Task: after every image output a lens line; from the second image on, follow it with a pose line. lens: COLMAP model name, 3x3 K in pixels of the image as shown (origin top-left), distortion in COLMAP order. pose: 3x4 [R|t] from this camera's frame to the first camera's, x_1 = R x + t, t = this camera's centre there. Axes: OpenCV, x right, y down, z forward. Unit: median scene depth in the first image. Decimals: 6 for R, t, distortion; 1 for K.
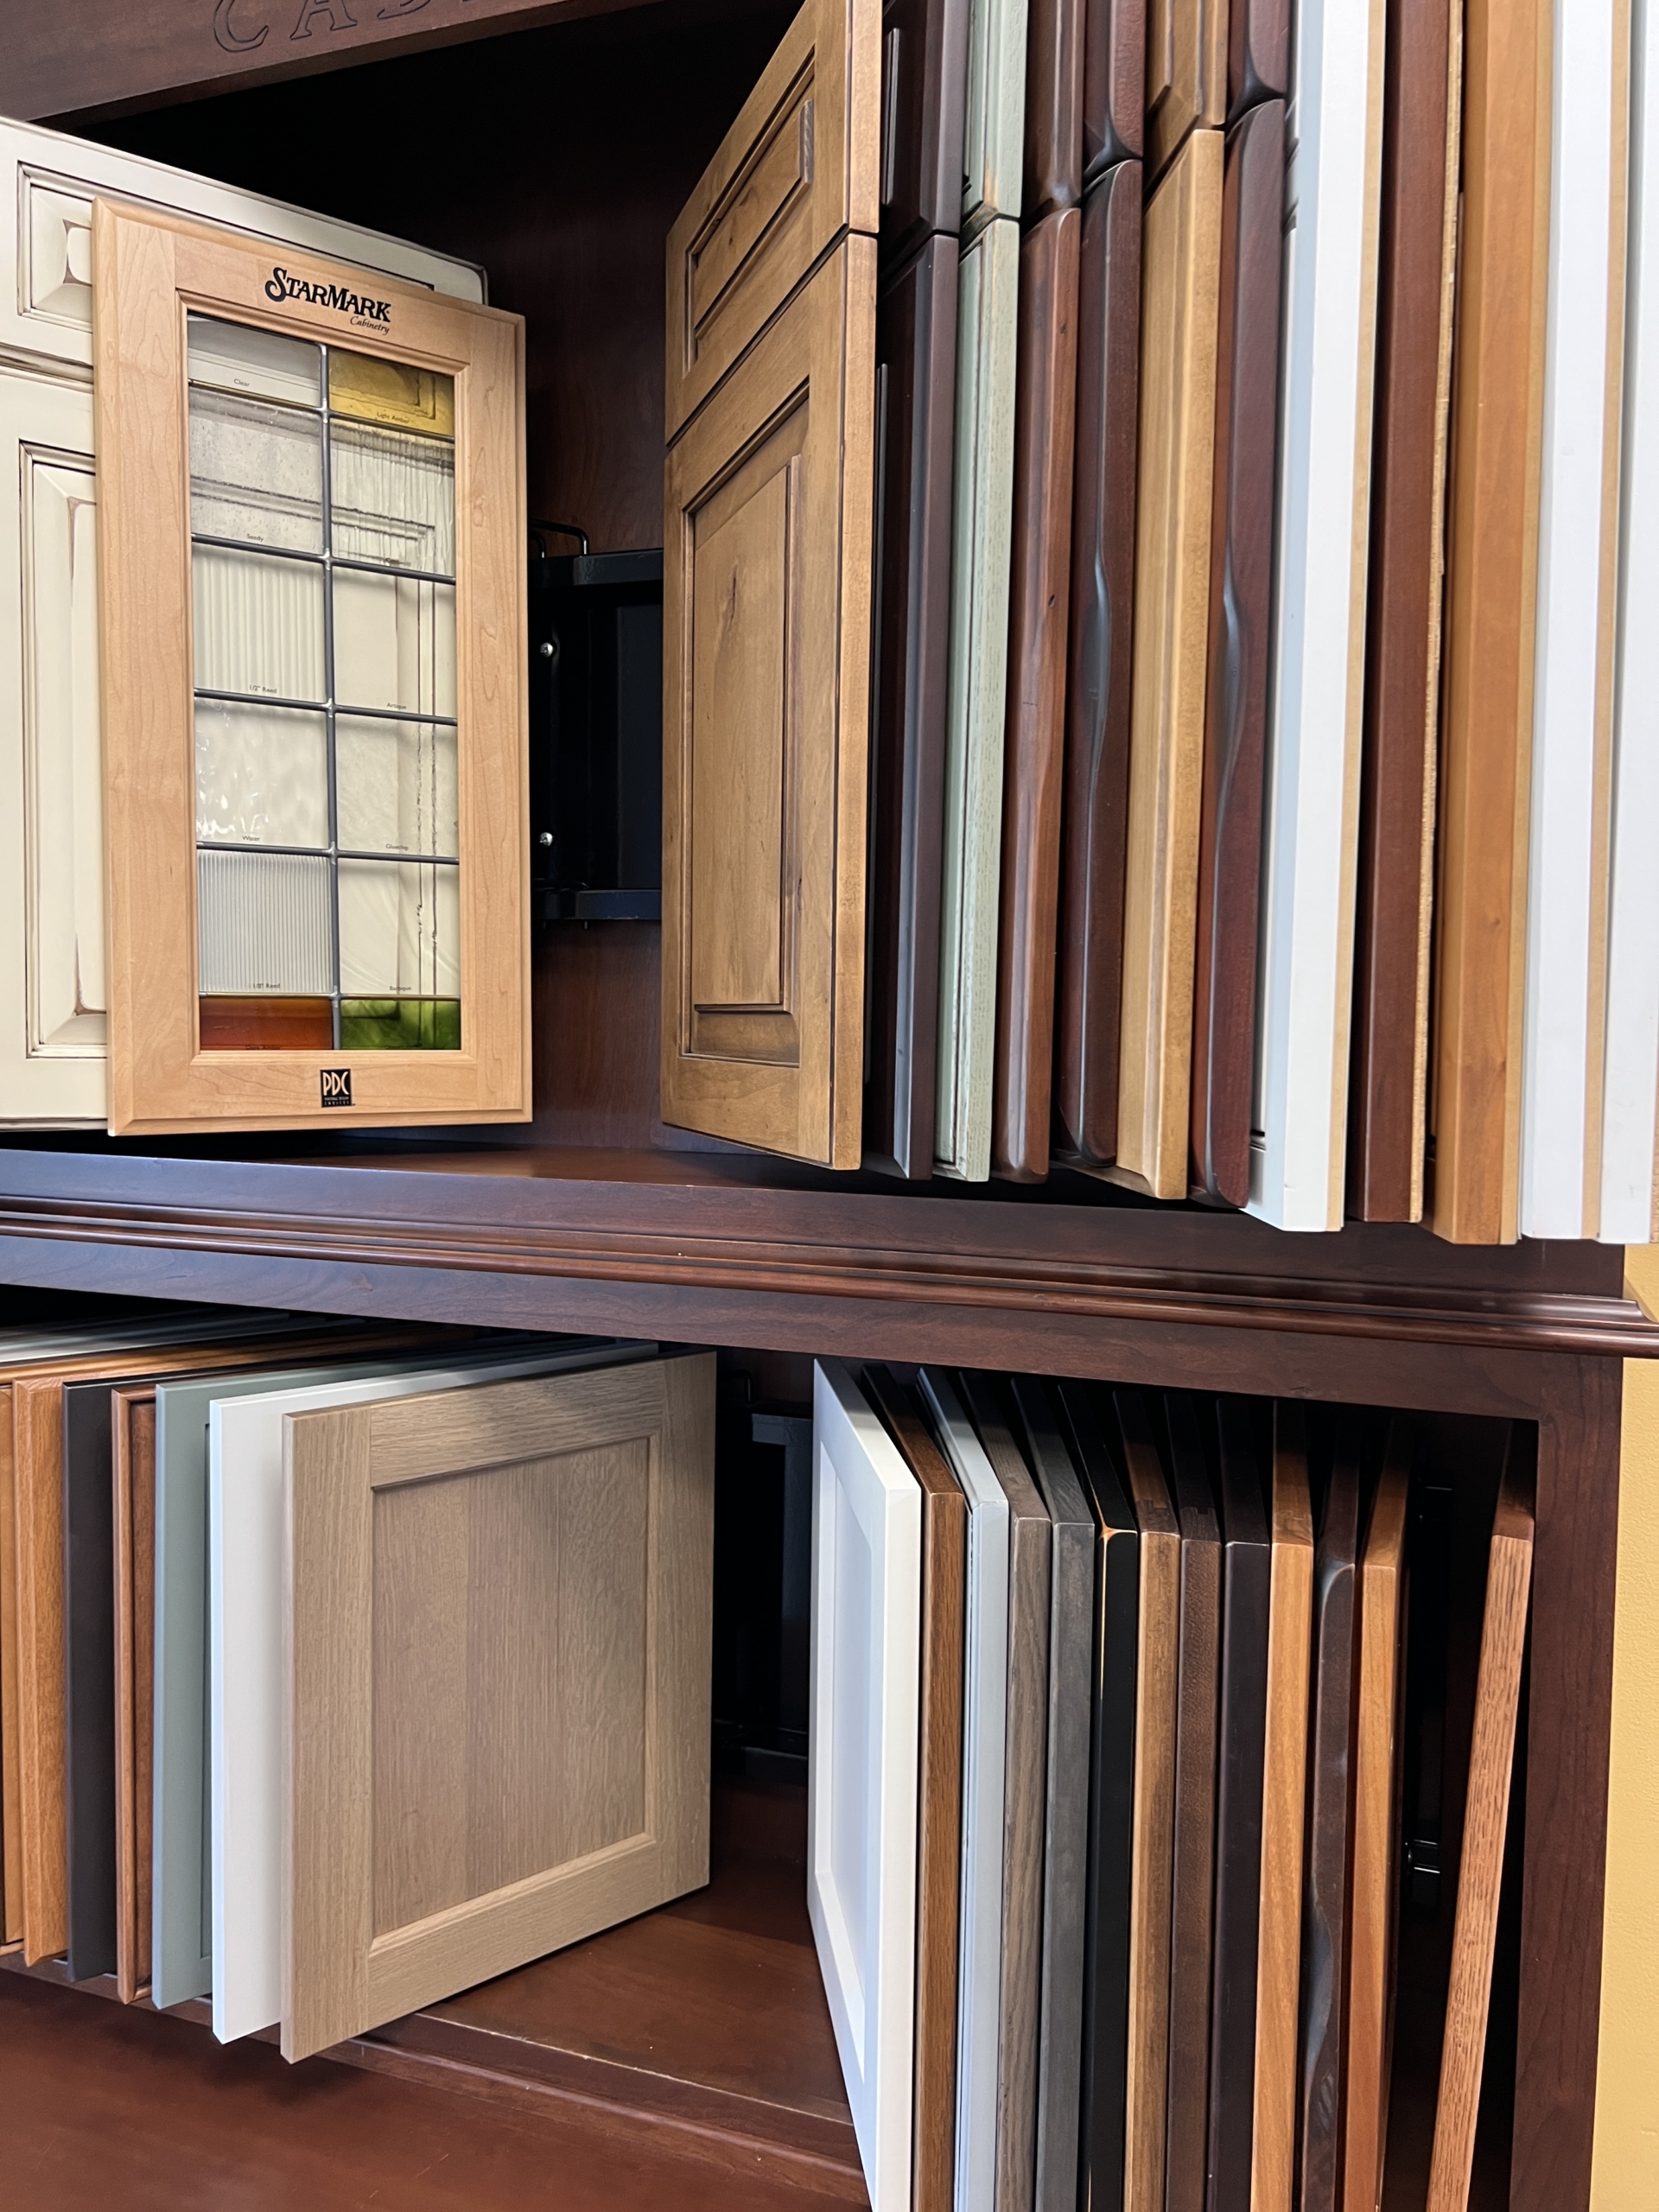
lens RADIAL K [[1691.5, 0, 829.5], [0, 1691.5, 1106.0], [0, 0, 1]] dist [0.075408, -0.118234]
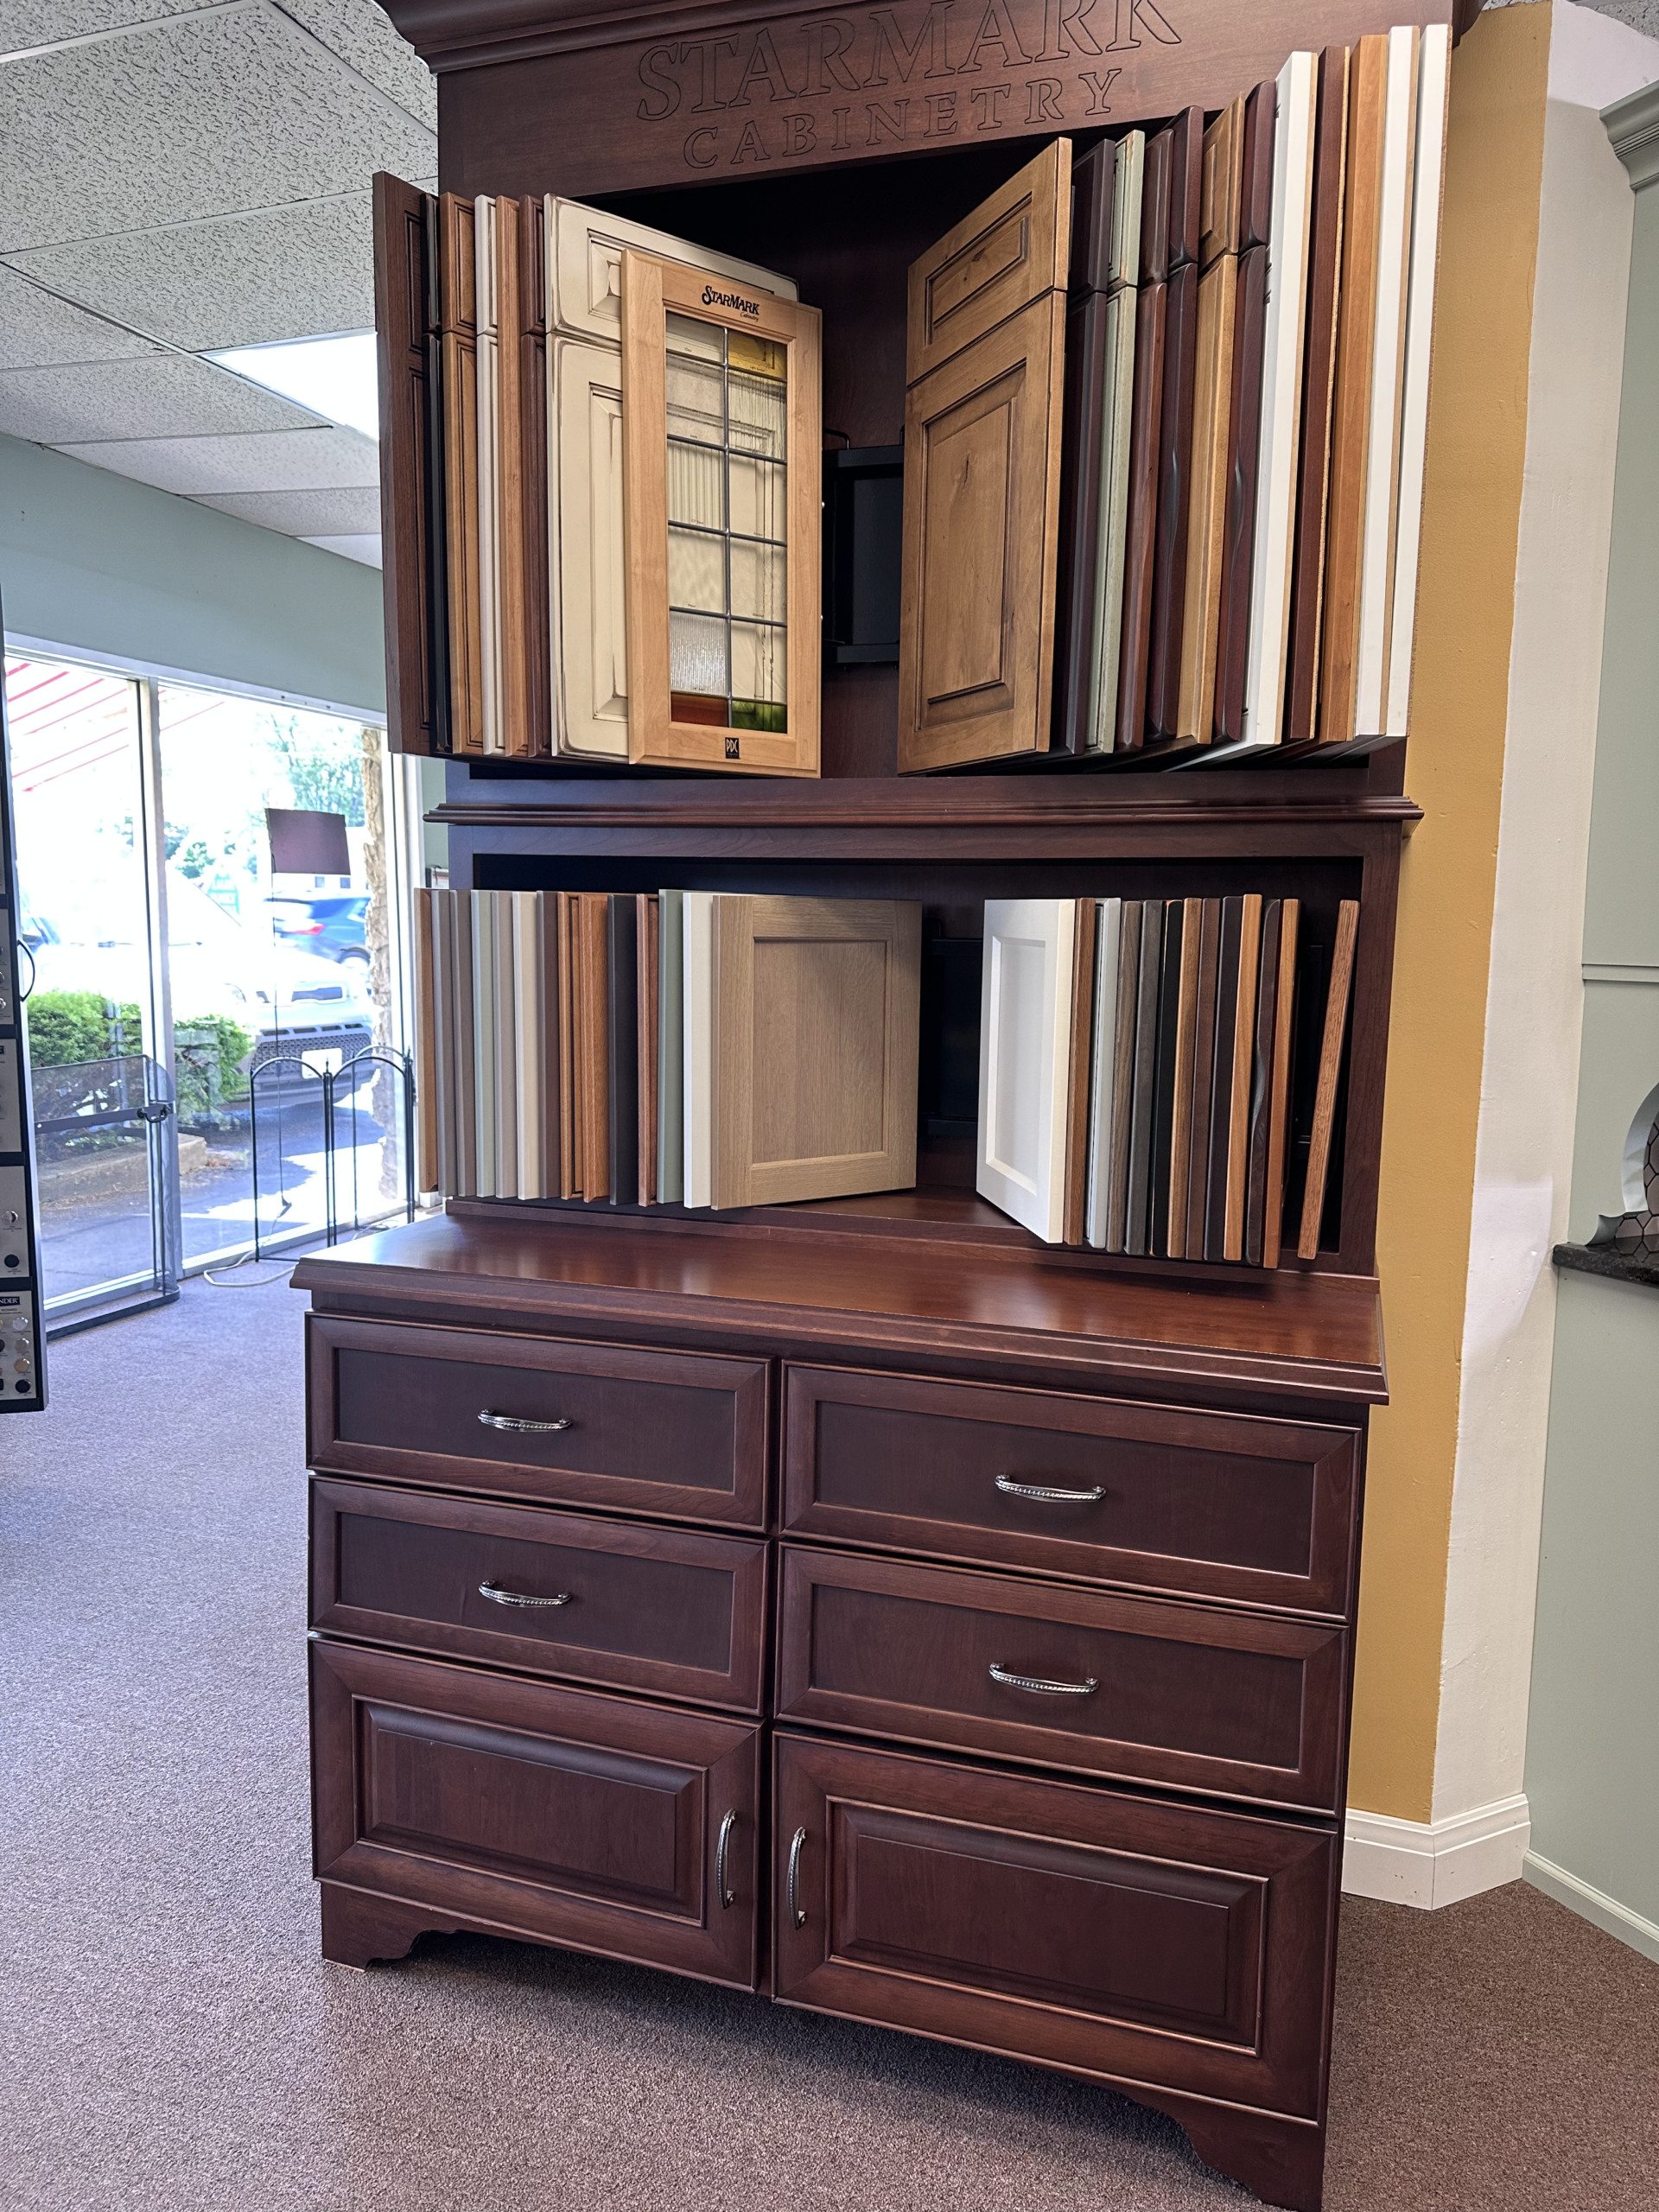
lens RADIAL K [[1539.1, 0, 829.5], [0, 1539.1, 1106.0], [0, 0, 1]] dist [0.054680, -0.116513]
pose [[0.999451, -0.003573, 0.032940, -0.262692], [0.000867, 0.996649, 0.081798, 0.262979], [-0.033122, -0.081725, 0.996104, -0.765813]]
